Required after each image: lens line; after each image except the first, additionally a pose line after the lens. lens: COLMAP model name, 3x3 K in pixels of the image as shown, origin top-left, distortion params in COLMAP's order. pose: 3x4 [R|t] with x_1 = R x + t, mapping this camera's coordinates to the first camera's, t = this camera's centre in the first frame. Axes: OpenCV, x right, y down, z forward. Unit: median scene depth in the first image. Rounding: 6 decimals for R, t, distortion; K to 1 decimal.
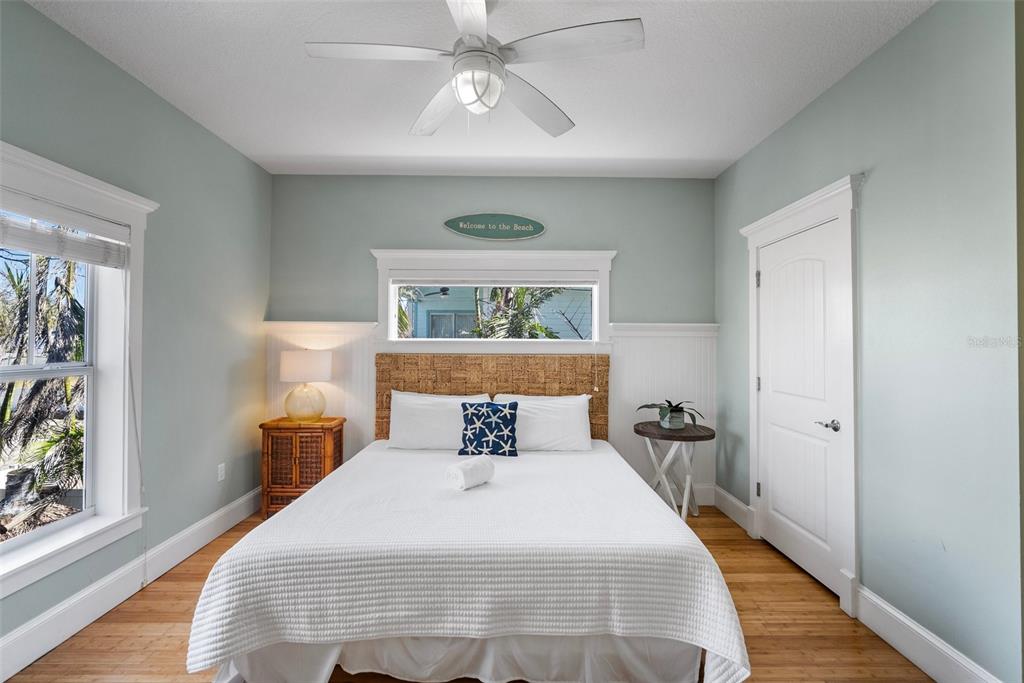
lens RADIAL K [[453.9, 0, 508.8], [0, 453.9, 335.4], [0, 0, 1]] dist [-0.012570, -0.000115]
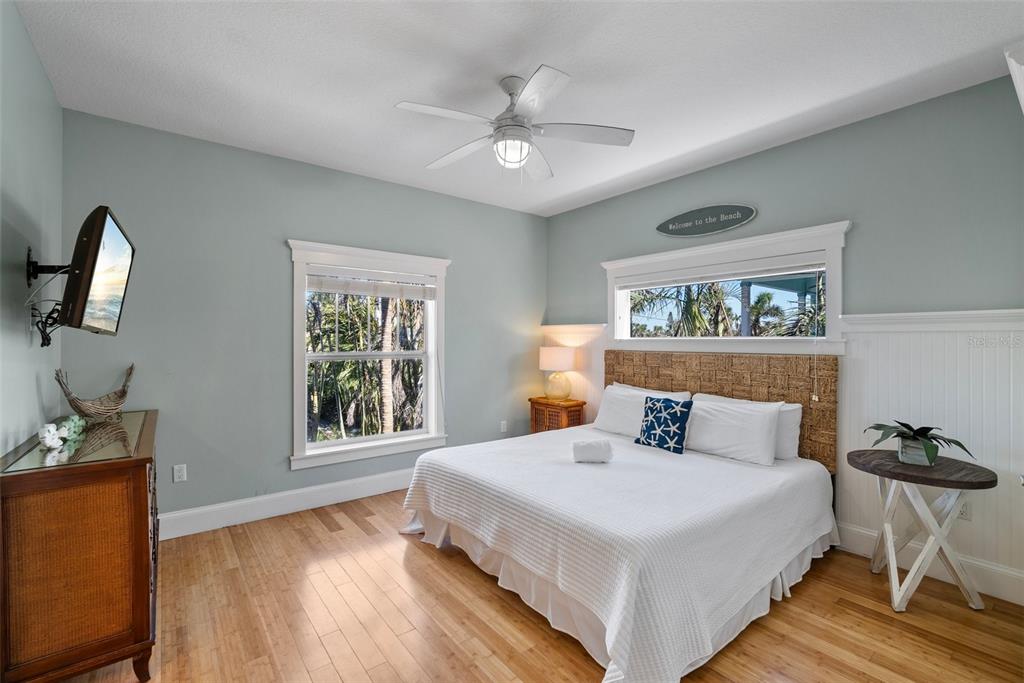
lens RADIAL K [[452.1, 0, 513.7], [0, 452.1, 338.3], [0, 0, 1]] dist [-0.004152, 0.000687]
pose [[0.612092, -0.006378, -0.790761, 0.547900], [0.012323, 0.999923, 0.001473, 0.004552], [0.790691, -0.010646, 0.612123, 0.094678]]
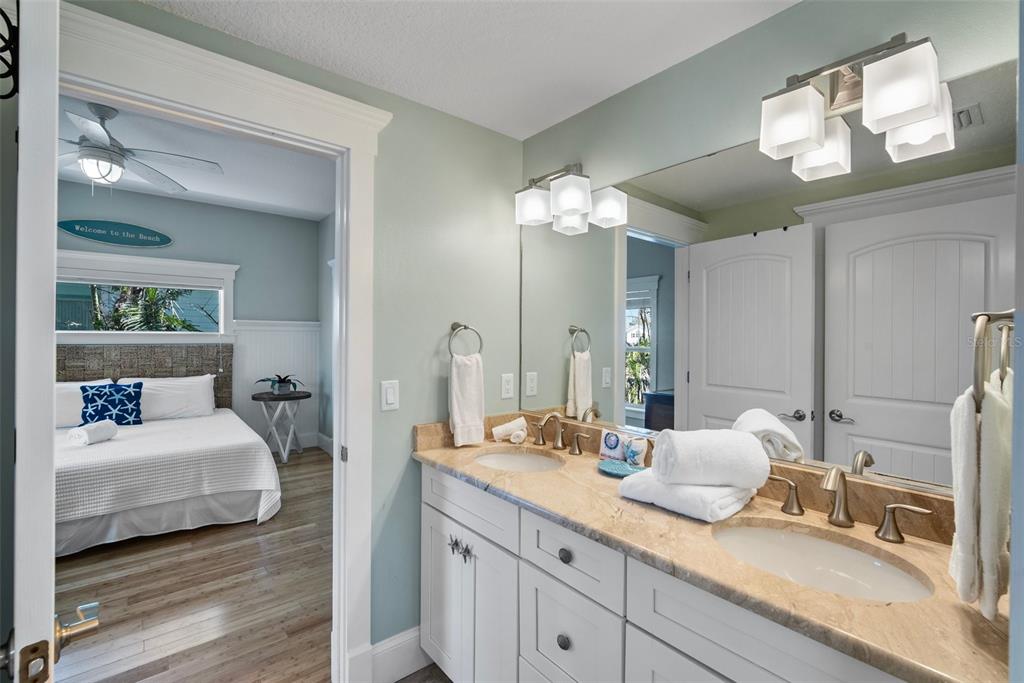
lens RADIAL K [[452.1, 0, 513.7], [0, 452.1, 338.3], [0, 0, 1]] dist [-0.004152, 0.000687]
pose [[0.772612, -0.003097, 0.634871, 0.020706], [-0.011215, 0.999765, 0.018526, -0.008040], [-0.634780, -0.021434, 0.772396, -0.589949]]
